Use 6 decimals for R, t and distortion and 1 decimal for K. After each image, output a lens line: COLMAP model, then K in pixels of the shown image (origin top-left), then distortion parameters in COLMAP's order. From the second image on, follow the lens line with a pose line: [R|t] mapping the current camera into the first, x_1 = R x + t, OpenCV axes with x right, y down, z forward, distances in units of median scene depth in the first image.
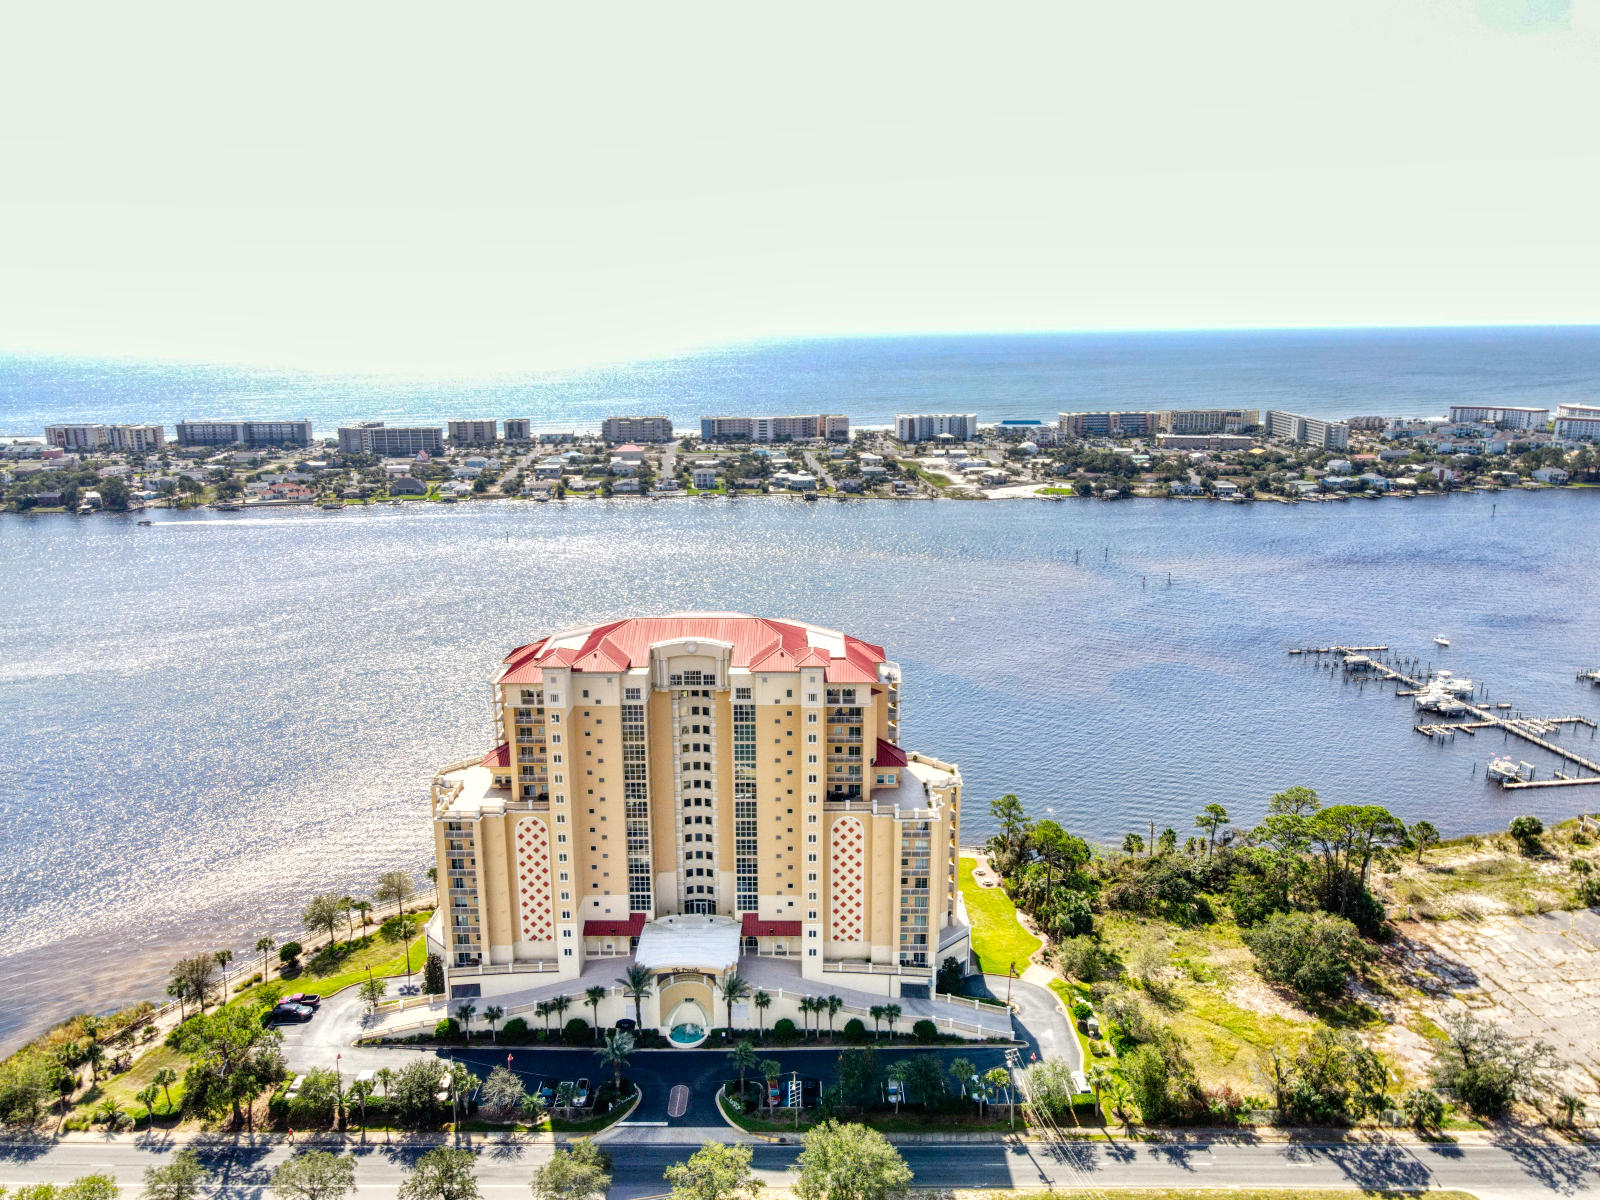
lens RADIAL K [[1181.0, 0, 797.4], [0, 1181.0, 603.4], [0, 0, 1]] dist [0.010128, 0.002423]
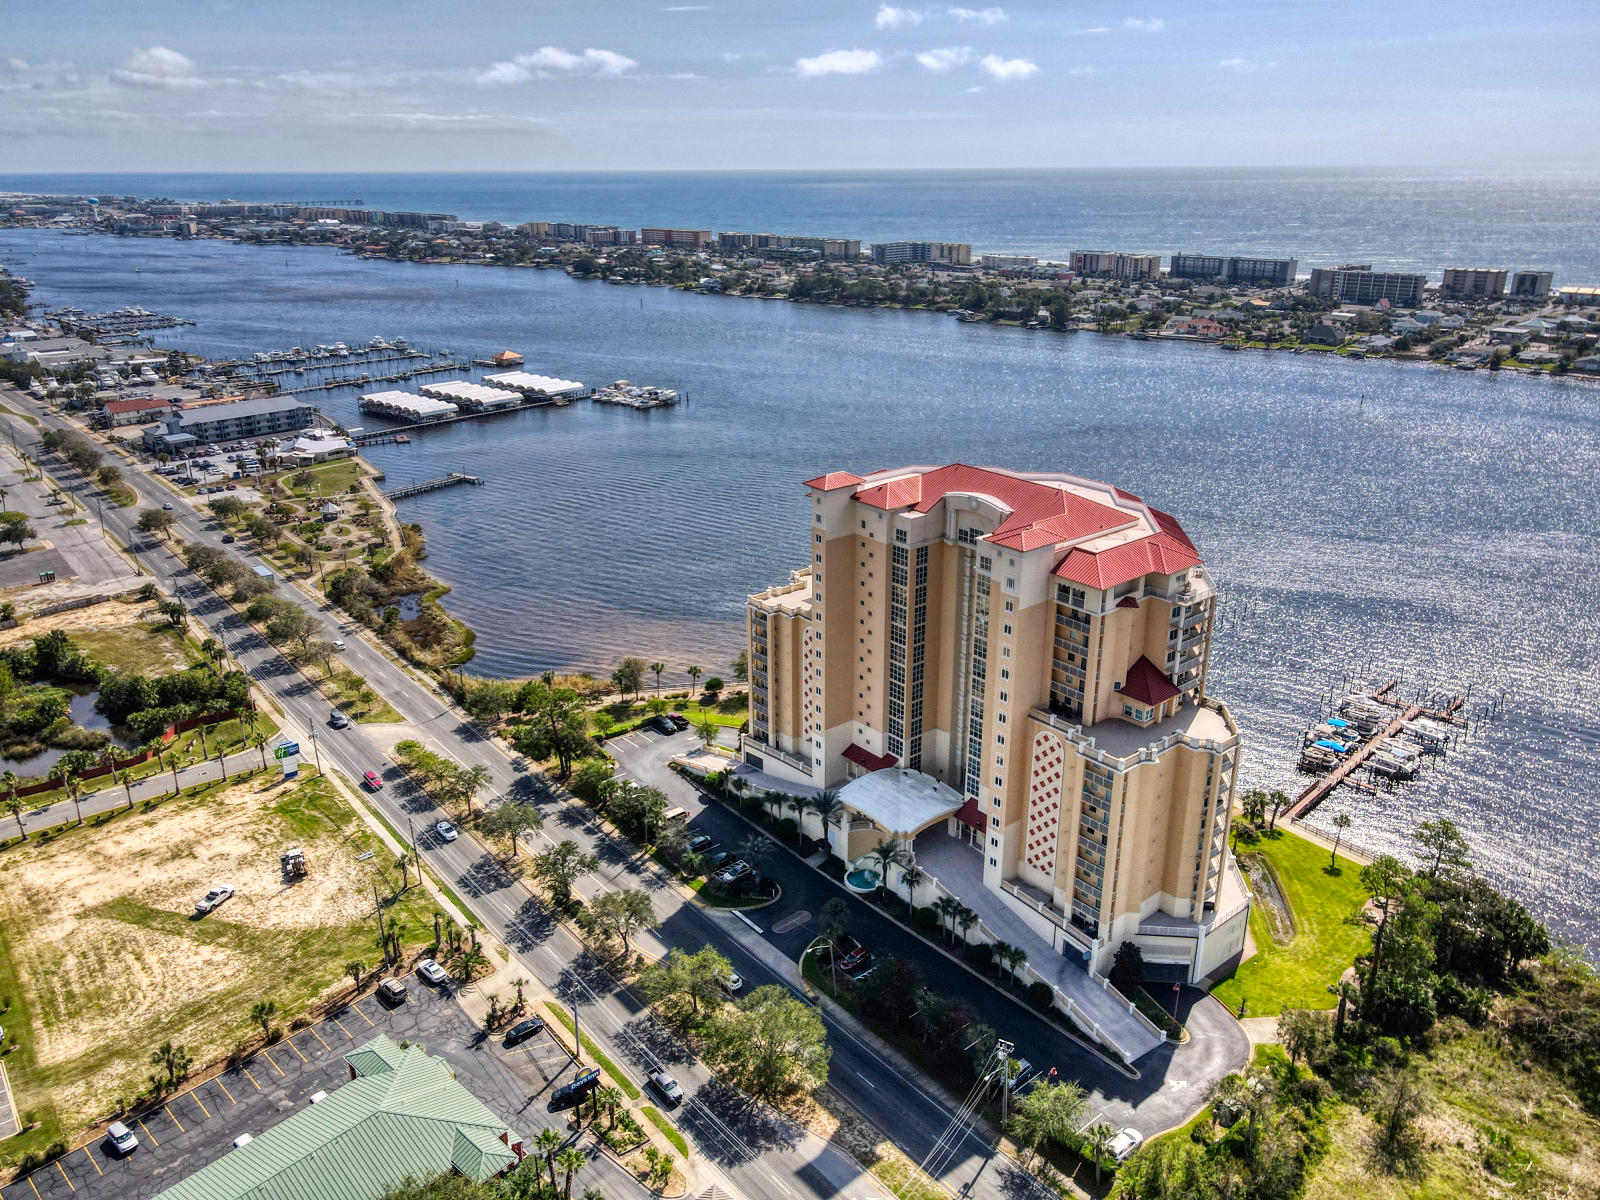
lens RADIAL K [[1181.0, 0, 794.2], [0, 1181.0, 599.9], [0, 0, 1]] dist [0.010128, 0.002423]
pose [[0.632491, 0.268992, -0.726359, 0.502190], [-0.176689, 0.963142, 0.202825, -0.051677], [0.754146, 0.000055, 0.656707, 0.285295]]
